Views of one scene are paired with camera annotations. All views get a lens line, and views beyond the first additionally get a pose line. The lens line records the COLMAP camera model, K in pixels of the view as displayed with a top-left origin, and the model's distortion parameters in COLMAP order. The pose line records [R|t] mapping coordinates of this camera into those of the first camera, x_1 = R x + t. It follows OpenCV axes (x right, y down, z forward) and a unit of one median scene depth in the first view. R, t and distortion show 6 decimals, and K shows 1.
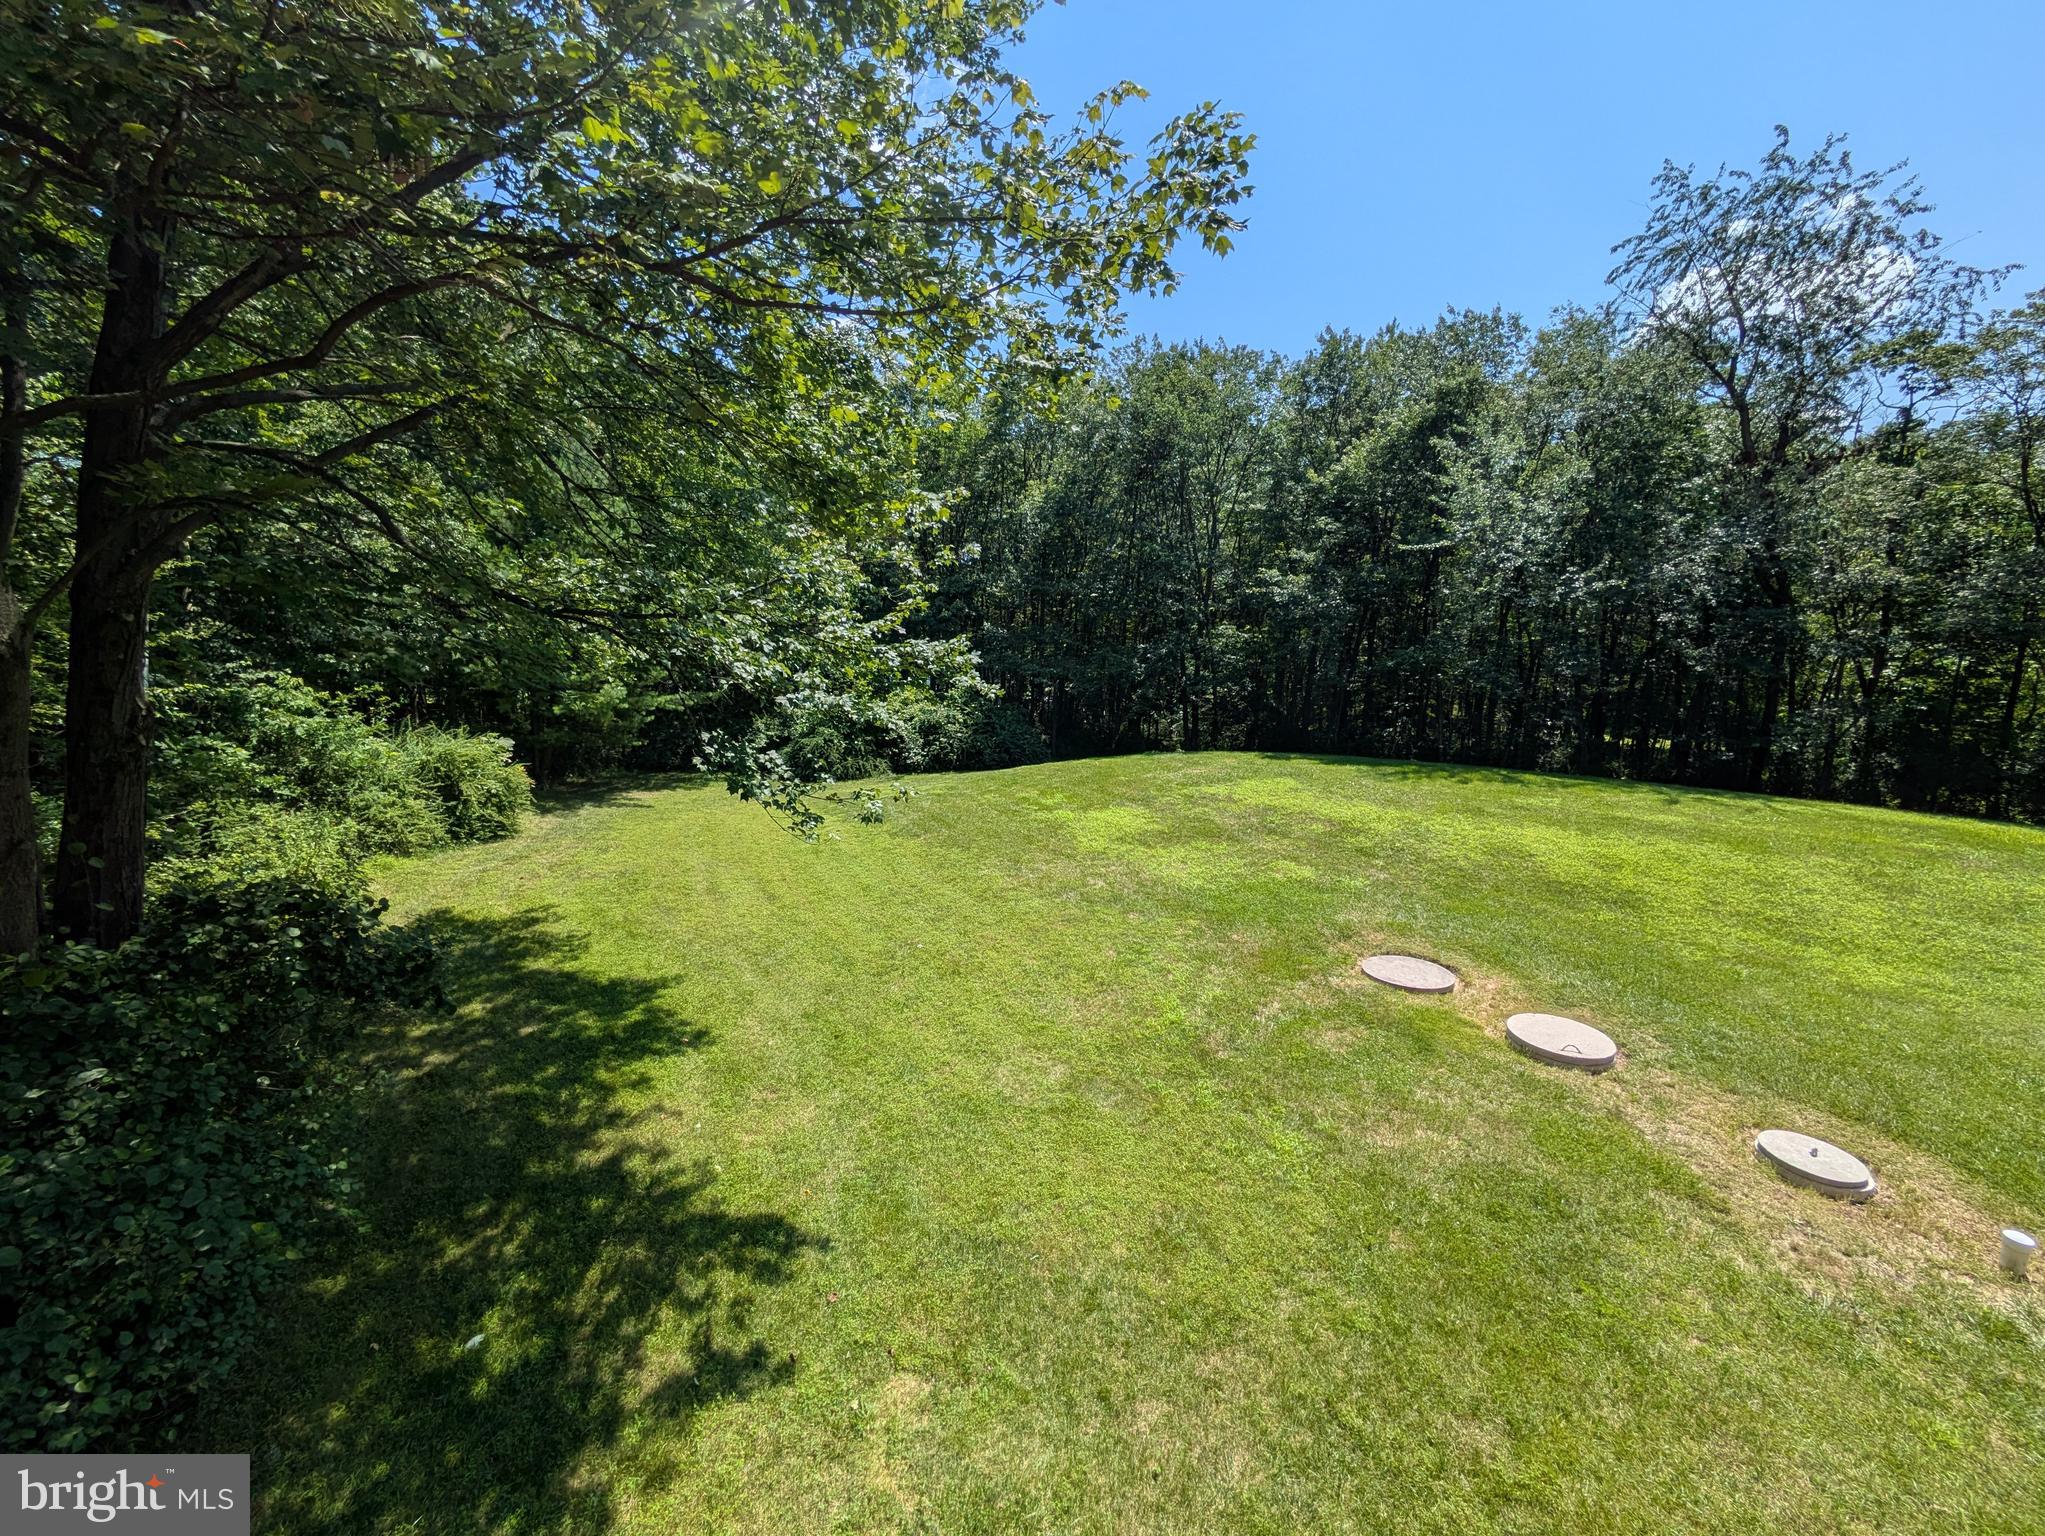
lens RADIAL K [[821.4, 0, 1016.9], [0, 821.4, 761.3], [0, 0, 1]] dist [-0.001162, 0.001788]
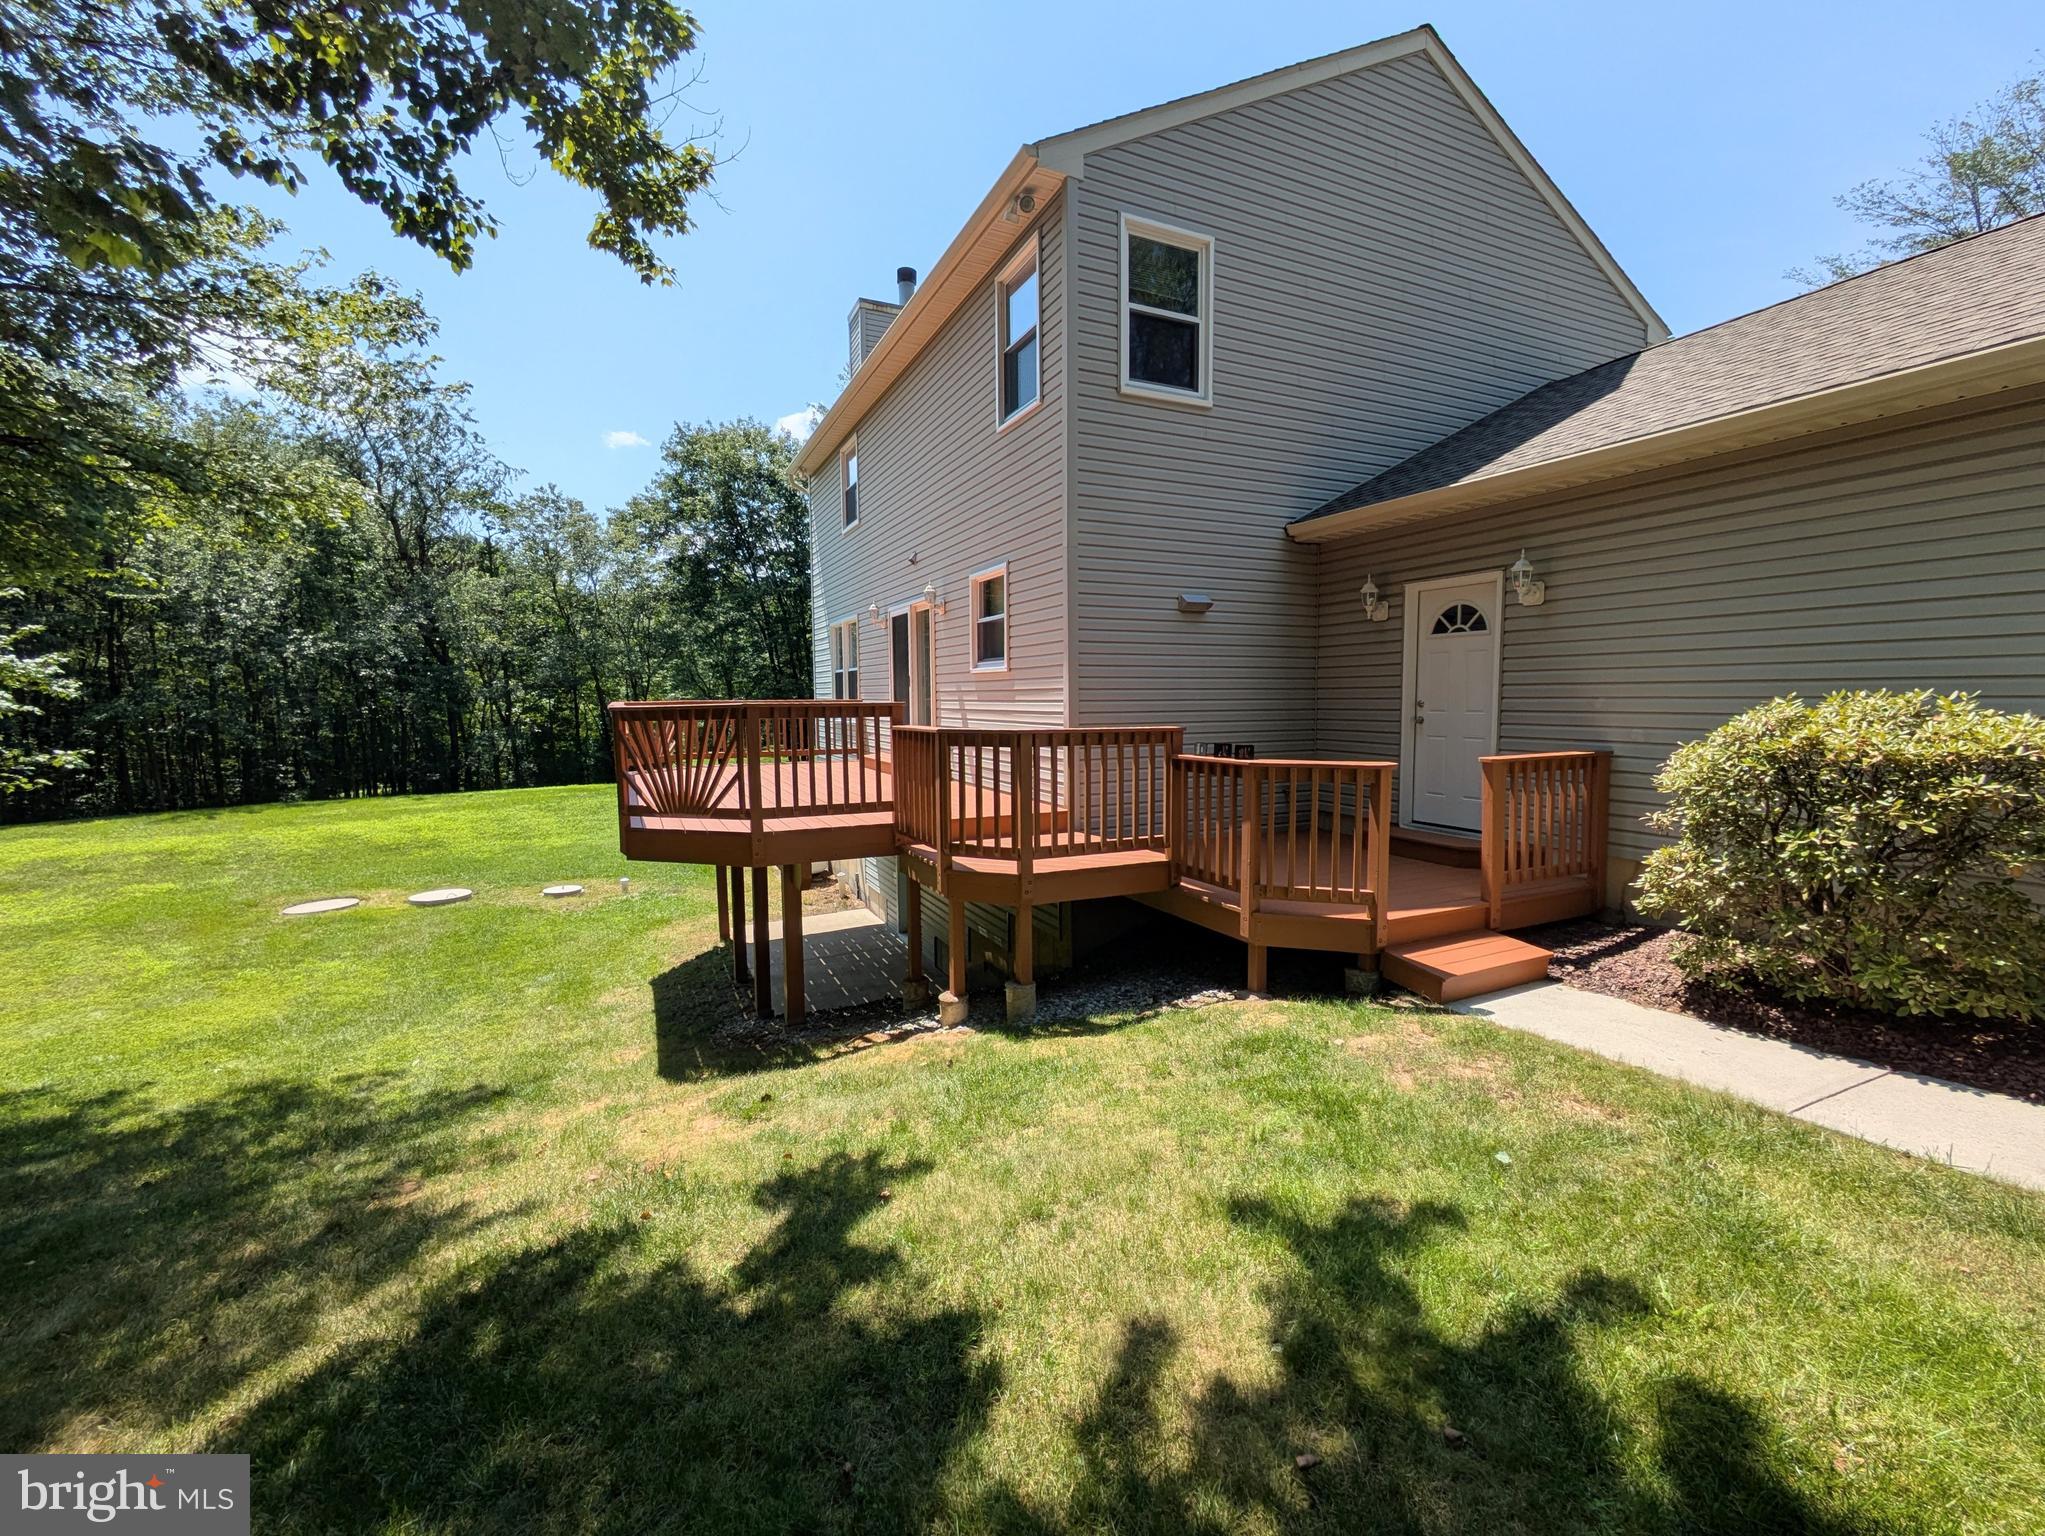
lens RADIAL K [[821.4, 0, 1022.8], [0, 821.4, 777.7], [0, 0, 1]] dist [-0.001162, 0.001788]
pose [[0.189765, -0.115502, 0.975012, -0.267922], [0.171279, 0.981723, 0.082962, 0.052348], [-0.966774, 0.151256, 0.206080, -0.206665]]
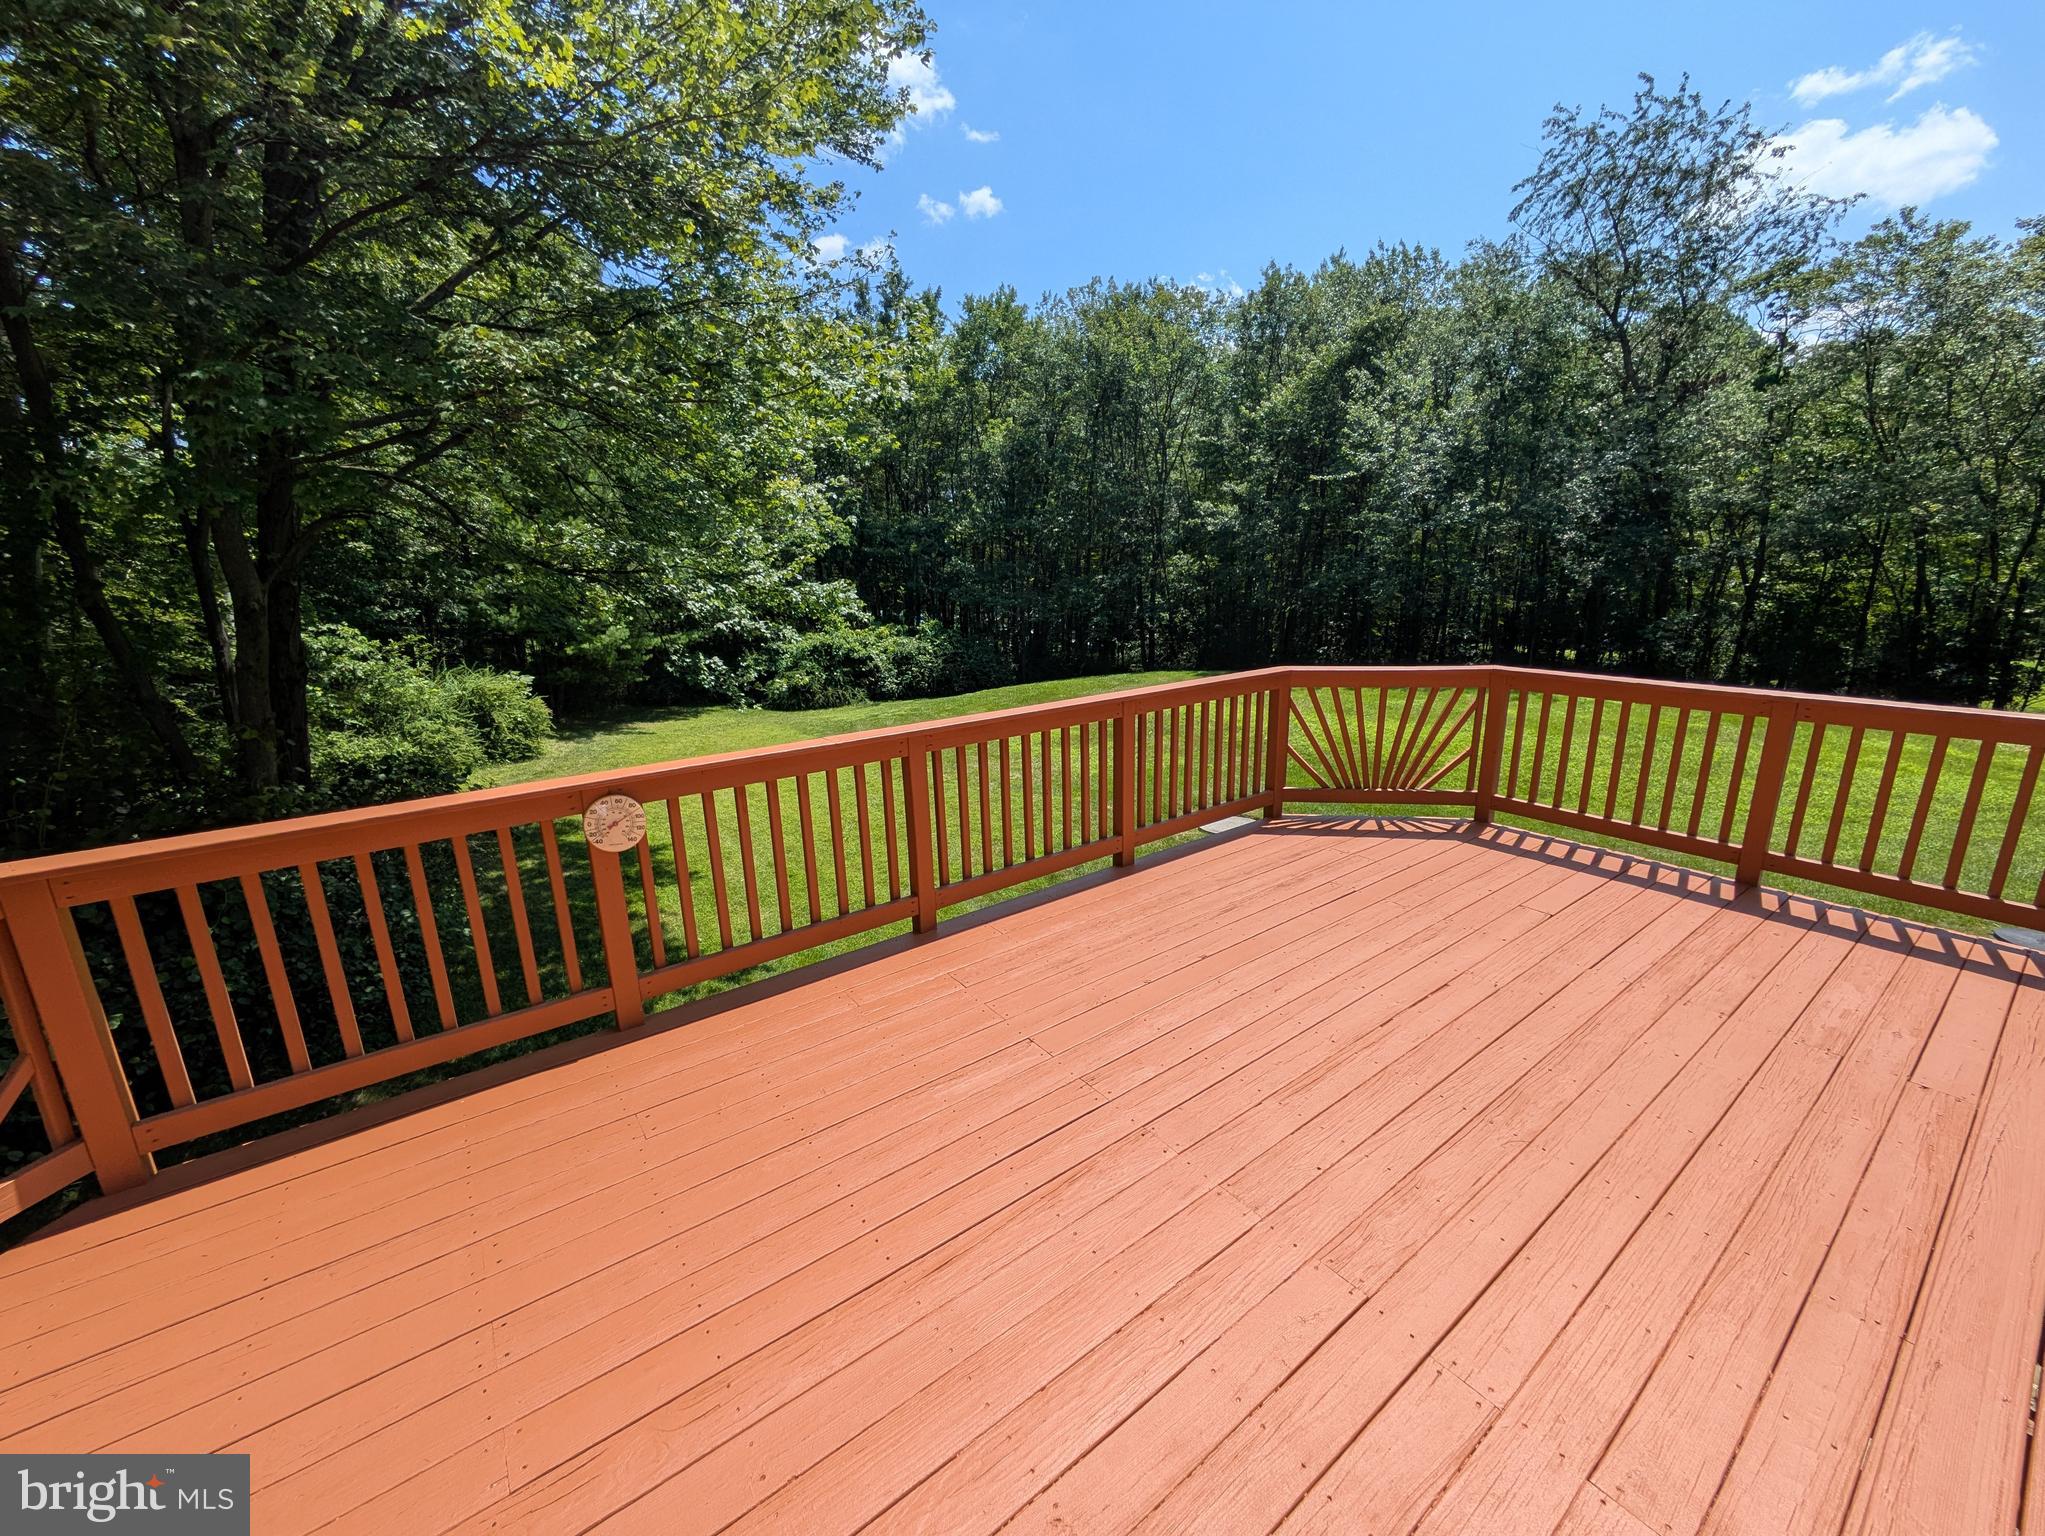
lens RADIAL K [[821.4, 0, 1013.6], [0, 821.4, 751.2], [0, 0, 1]] dist [-0.001162, 0.001788]
pose [[0.999426, -0.031311, -0.012945, 0.062622], [0.032103, 0.997283, 0.066302, 0.017251], [0.010833, -0.066679, 0.997716, -0.123009]]
